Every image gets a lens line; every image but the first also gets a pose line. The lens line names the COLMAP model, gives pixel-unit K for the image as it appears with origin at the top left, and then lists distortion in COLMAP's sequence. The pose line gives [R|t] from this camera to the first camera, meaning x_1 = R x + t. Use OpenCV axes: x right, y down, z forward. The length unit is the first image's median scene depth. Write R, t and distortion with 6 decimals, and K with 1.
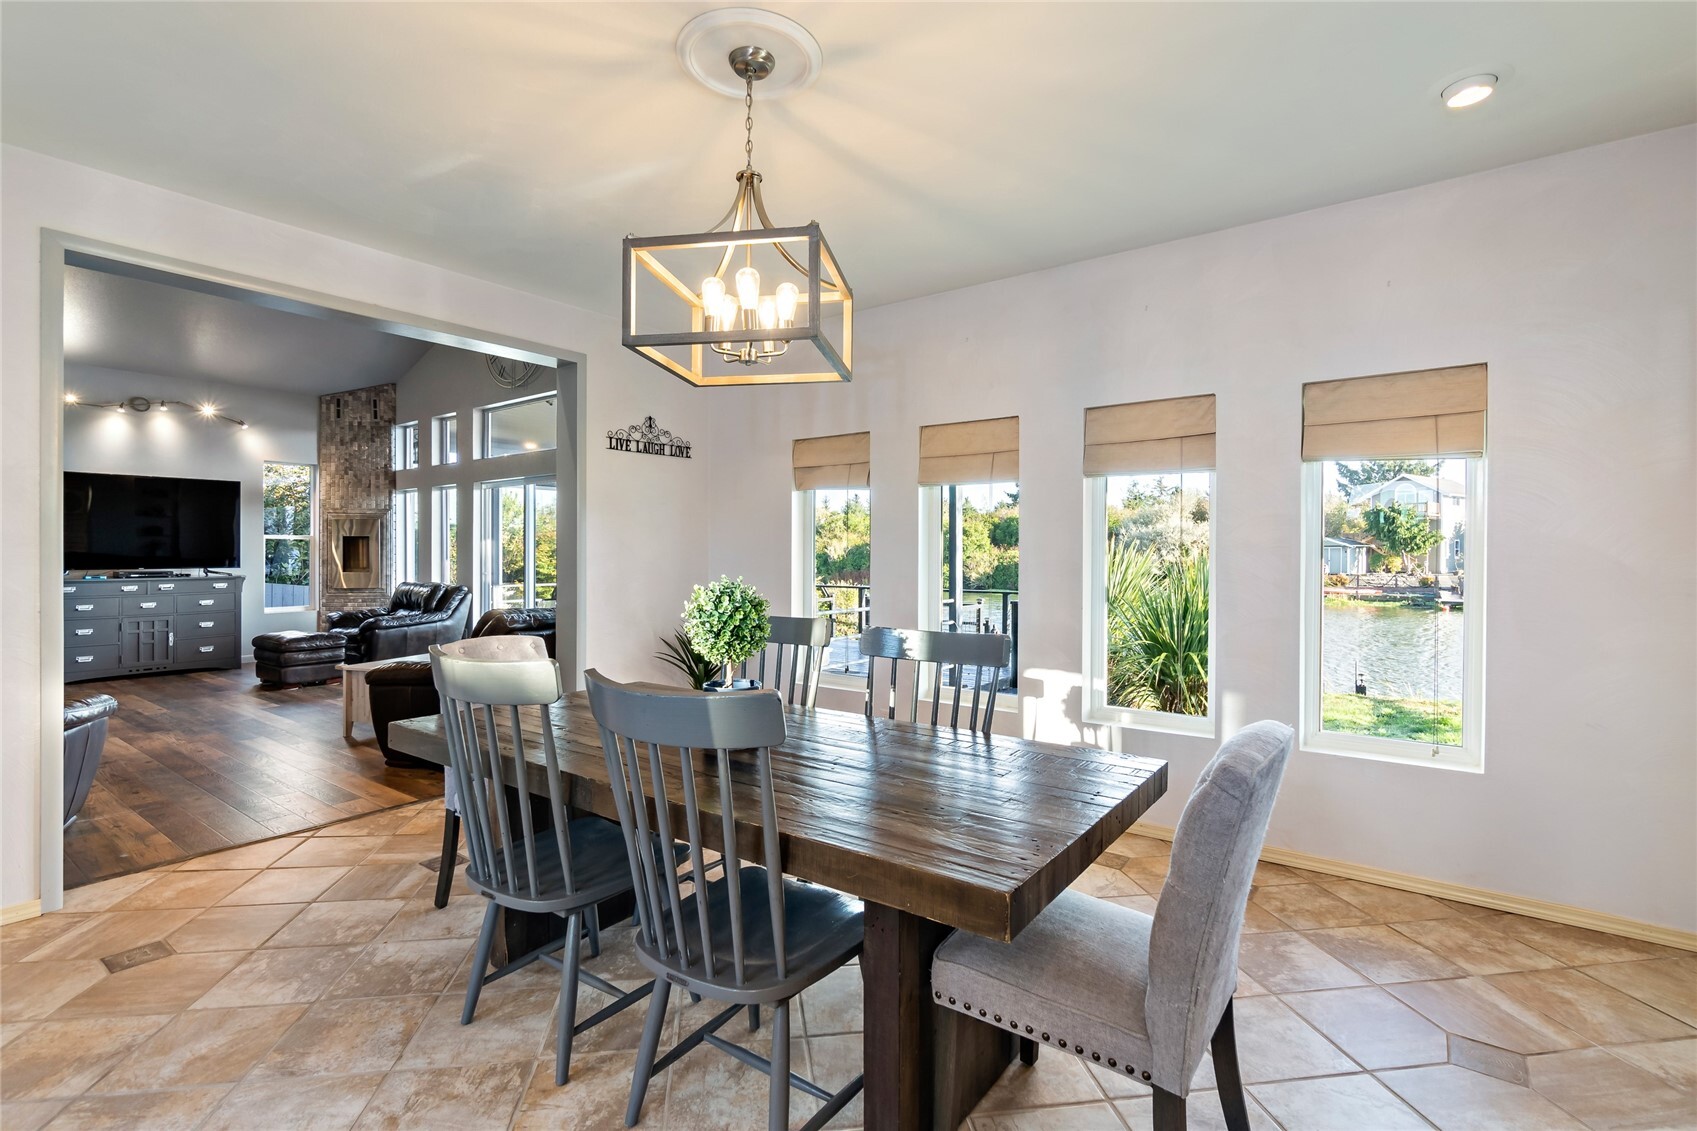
lens RADIAL K [[826.6, 0, 872.6], [0, 826.6, 554.3], [0, 0, 1]] dist [-0.007838, 0.004774]
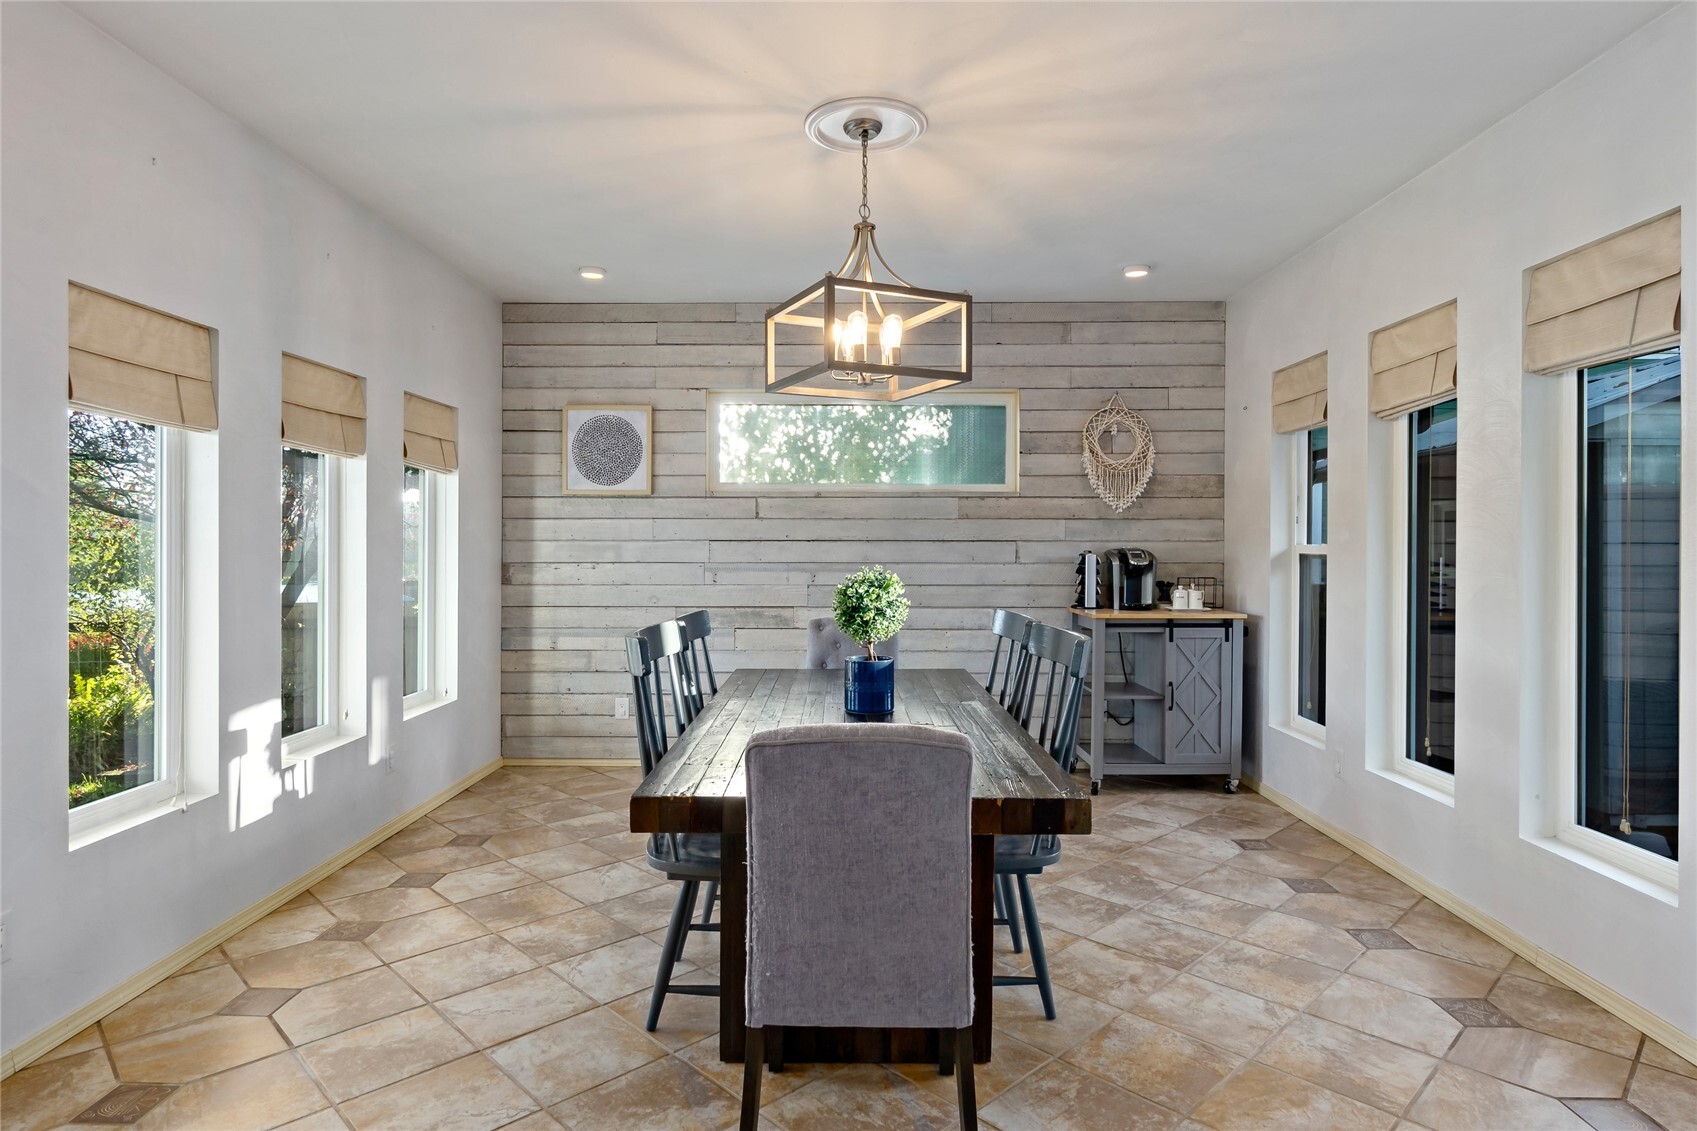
lens RADIAL K [[947.8, 0, 841.1], [0, 947.8, 550.4], [0, 0, 1]] dist [-0.009268, -0.000638]
pose [[-0.587038, -0.009003, 0.809509, -0.345957], [-0.002693, 0.999954, 0.009168, -0.001484], [-0.809555, 0.003202, -0.587035, 0.513147]]
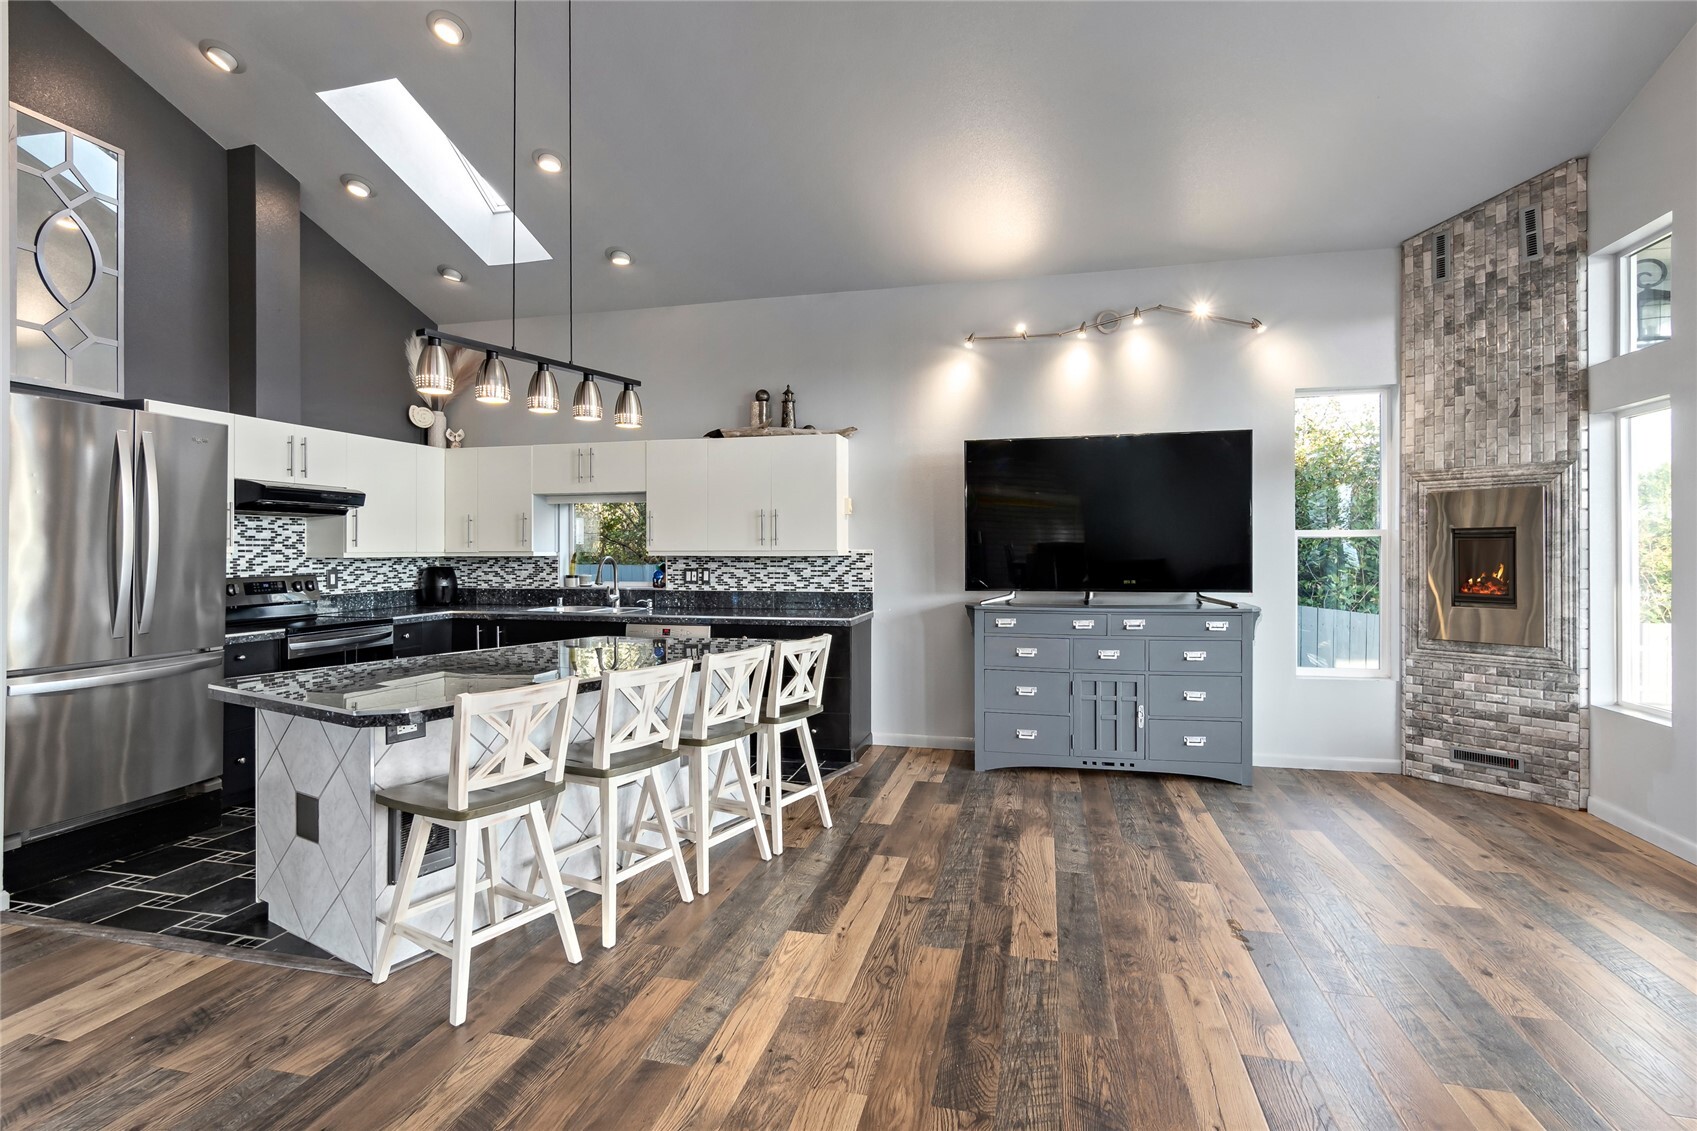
lens RADIAL K [[826.6, 0, 836.9], [0, 826.6, 554.8], [0, 0, 1]] dist [-0.007838, 0.004774]
pose [[0.386384, 0.000464, -0.922338, -0.385408], [0.001422, 0.999998, 0.001099, -0.008932], [0.922337, -0.001736, 0.386383, 0.554550]]
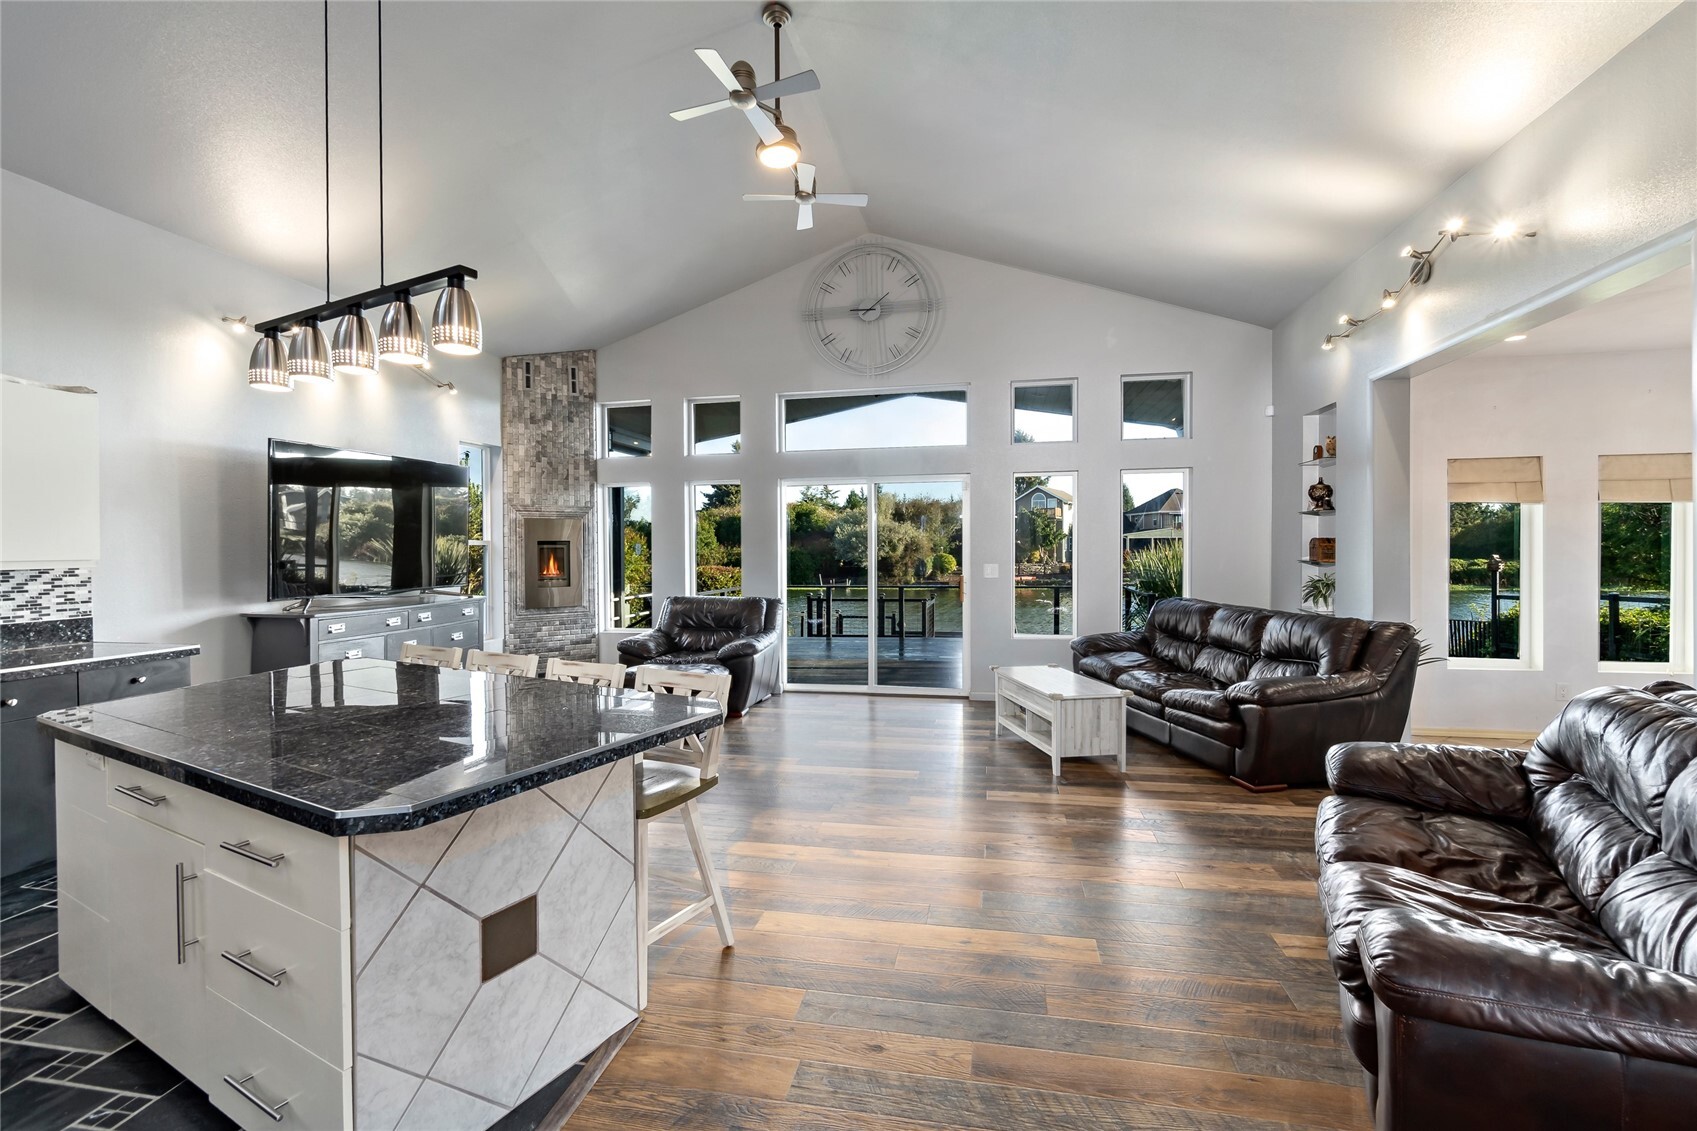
lens RADIAL K [[747.5, 0, 843.7], [0, 747.5, 561.2], [0, 0, 1]] dist [-0.008781, 0.001576]
pose [[0.903548, -0.017744, 0.428120, -0.758373], [0.011222, 0.999779, 0.017753, -0.013376], [-0.428340, -0.011236, 0.903548, 0.266271]]
